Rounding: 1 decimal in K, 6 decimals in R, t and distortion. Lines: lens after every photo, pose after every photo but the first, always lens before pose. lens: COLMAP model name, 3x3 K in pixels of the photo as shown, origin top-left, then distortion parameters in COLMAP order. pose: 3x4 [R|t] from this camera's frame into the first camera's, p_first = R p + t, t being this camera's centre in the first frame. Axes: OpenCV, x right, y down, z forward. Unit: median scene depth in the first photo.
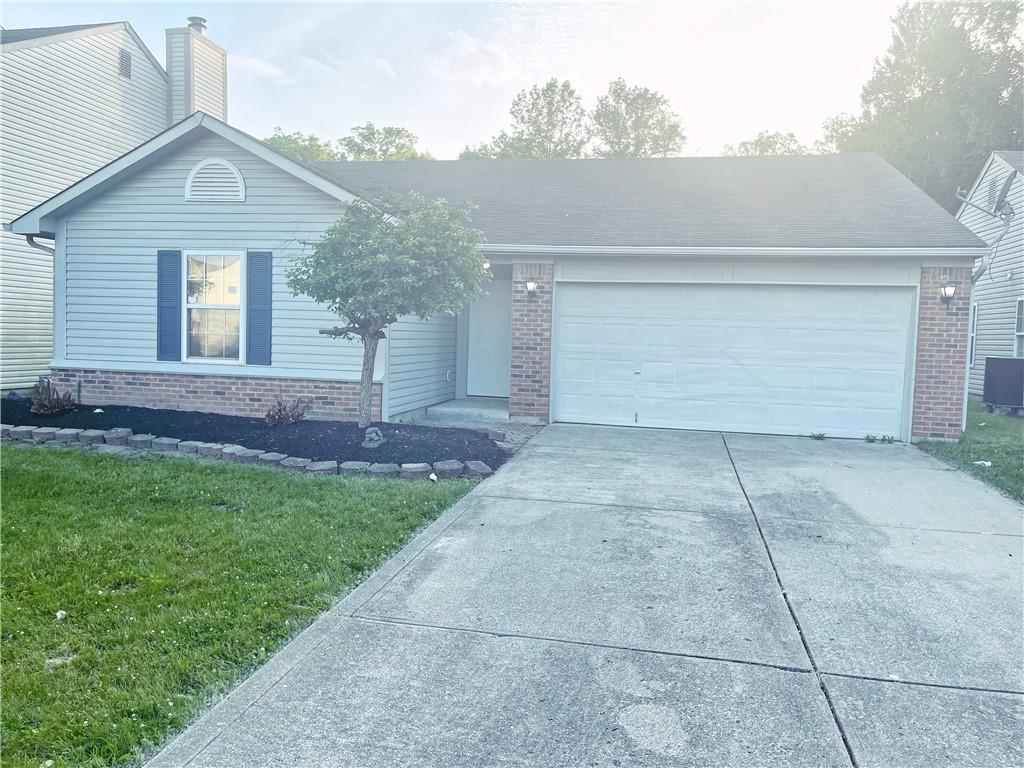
lens RADIAL K [[778.3, 0, 514.6], [0, 778.3, 383.3], [0, 0, 1]] dist [0.052831, -0.065669]
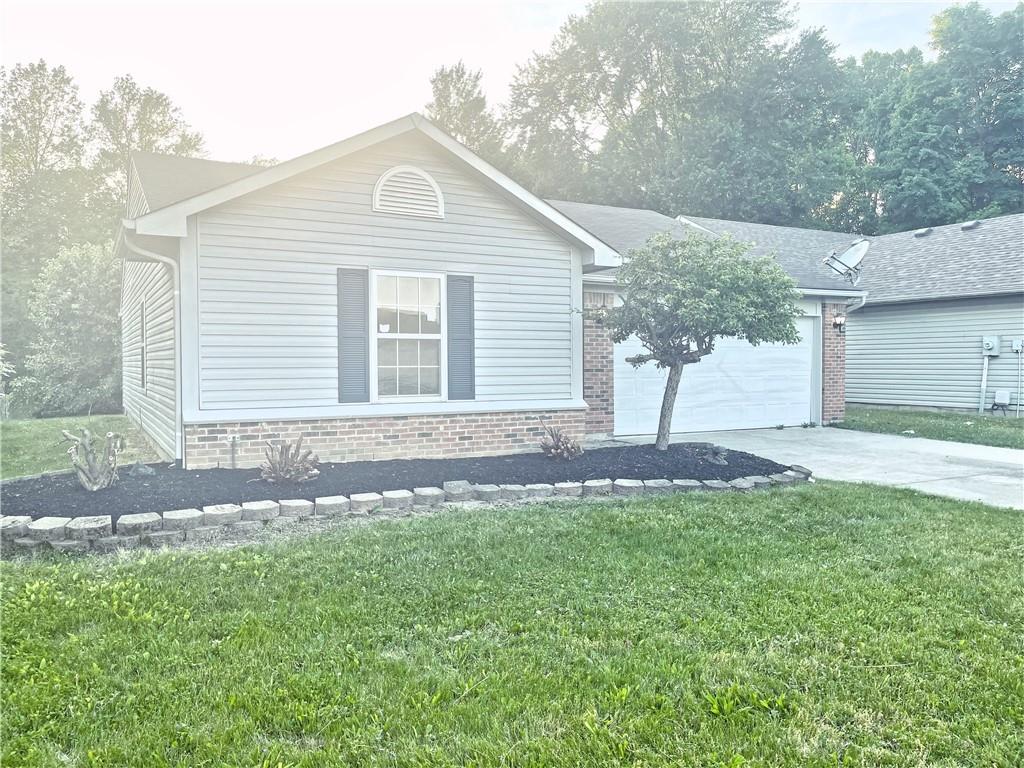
lens RADIAL K [[778.3, 0, 510.5], [0, 778.3, 385.2], [0, 0, 1]] dist [0.052831, -0.065669]
pose [[0.765292, -0.052010, 0.641578, -0.846638], [0.066623, 0.997777, 0.001417, -0.037160], [-0.640226, 0.041659, 0.767056, 0.267645]]
